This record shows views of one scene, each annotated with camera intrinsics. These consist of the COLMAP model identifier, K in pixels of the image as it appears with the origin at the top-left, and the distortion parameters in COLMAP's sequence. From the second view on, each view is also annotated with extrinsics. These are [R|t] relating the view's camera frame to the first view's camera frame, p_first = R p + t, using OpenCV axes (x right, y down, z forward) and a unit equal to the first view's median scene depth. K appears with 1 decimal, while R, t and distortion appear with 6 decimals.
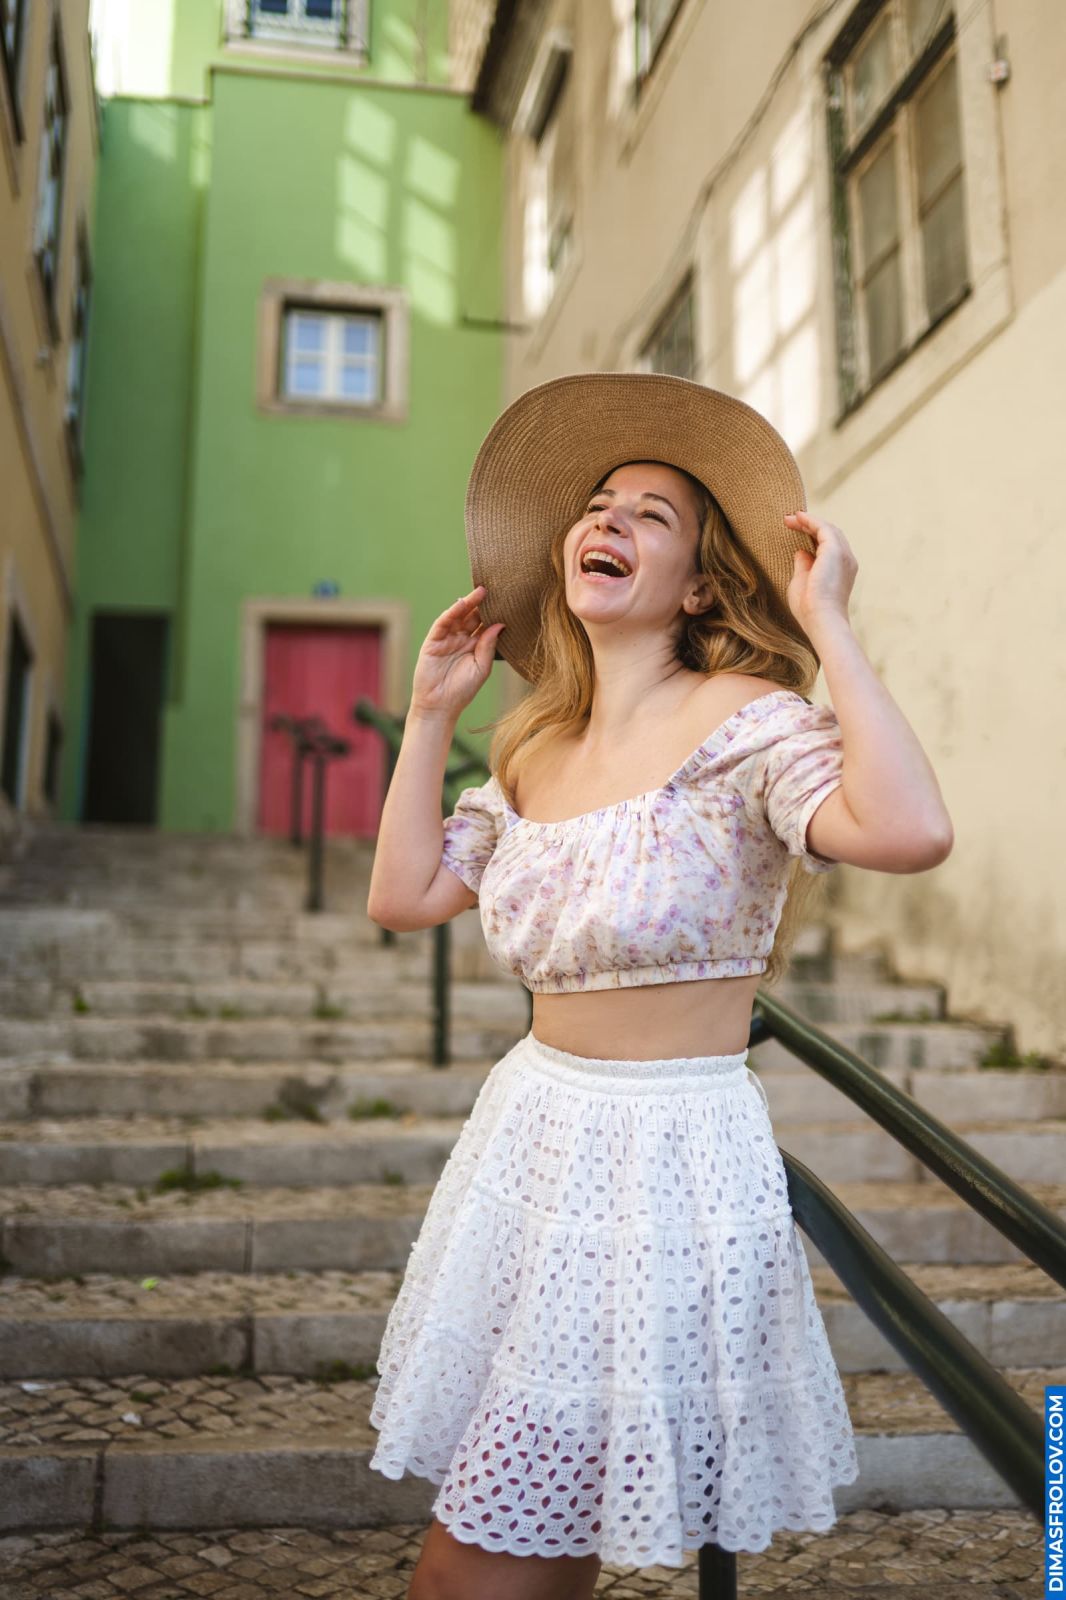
lens RADIAL K [[1518.3, 0, 539.2], [0, 1518.3, 807.2], [0, 0, 1]] dist [0.002854, 0.012188]
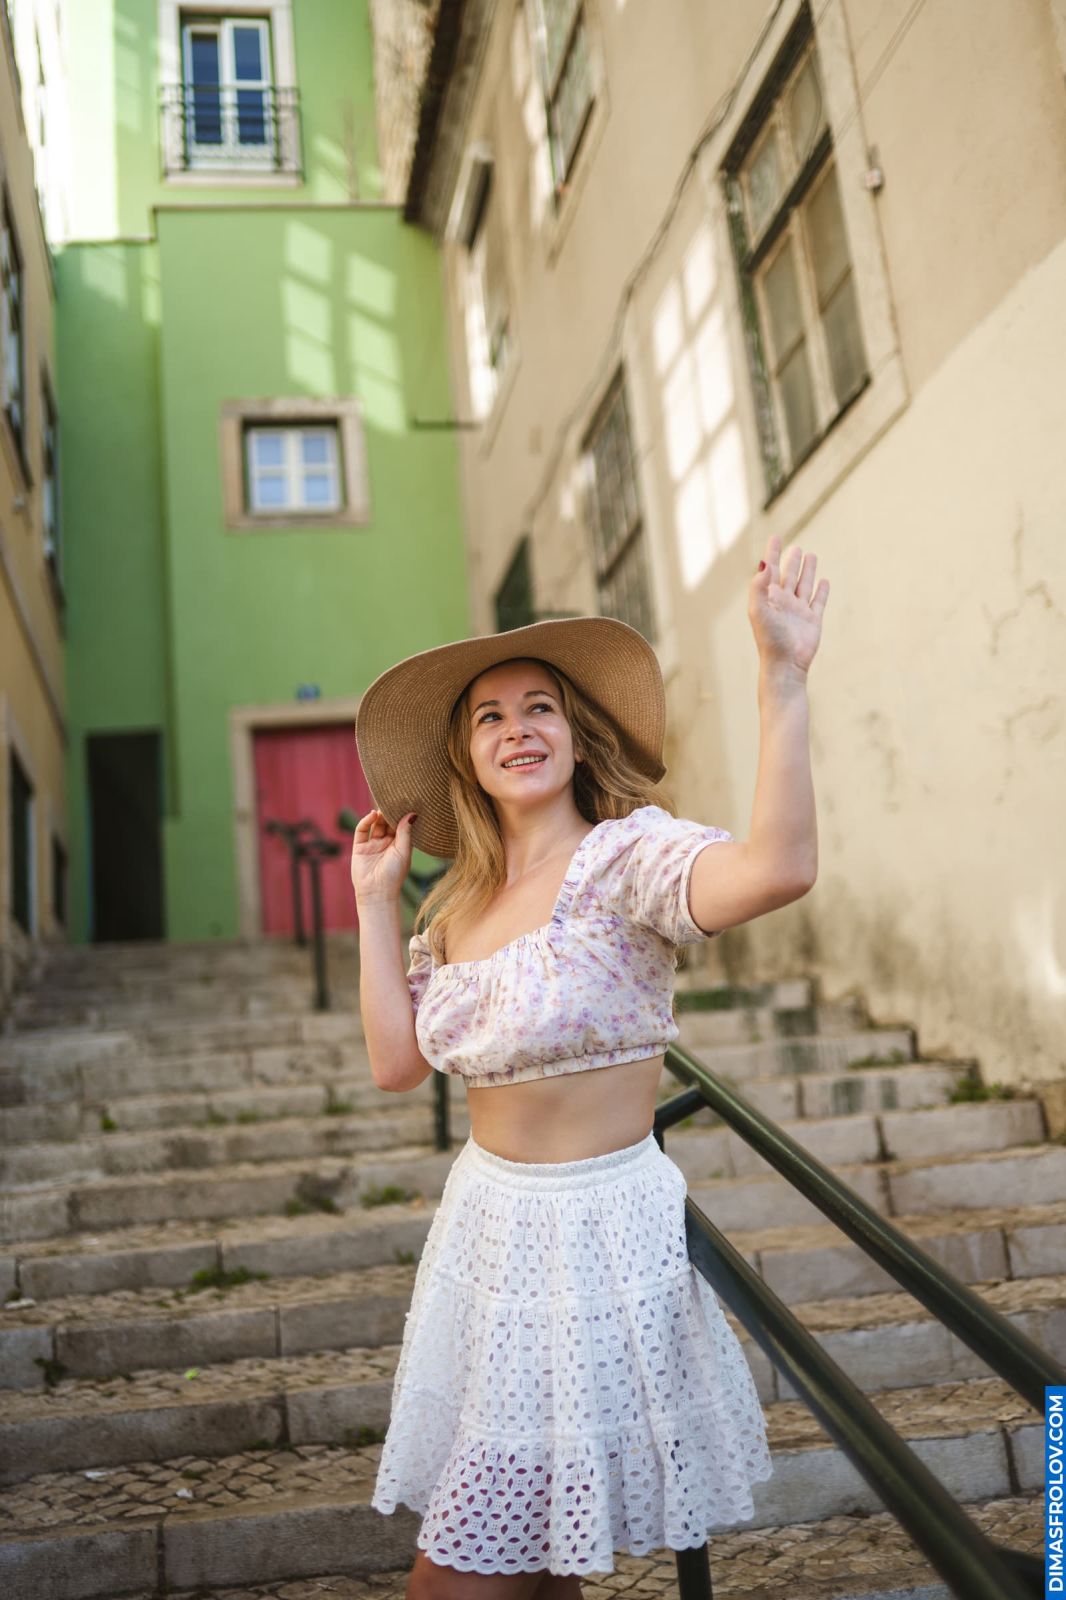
lens RADIAL K [[1590.2, 0, 533.0], [0, 1590.2, 800.0], [0, 0, 1]] dist [0.007241, 0.002227]
pose [[0.995068, -0.097682, -0.017238, 0.043661], [0.096995, 0.994598, -0.036975, -0.029737], [0.020756, 0.035120, 0.999168, -0.141195]]
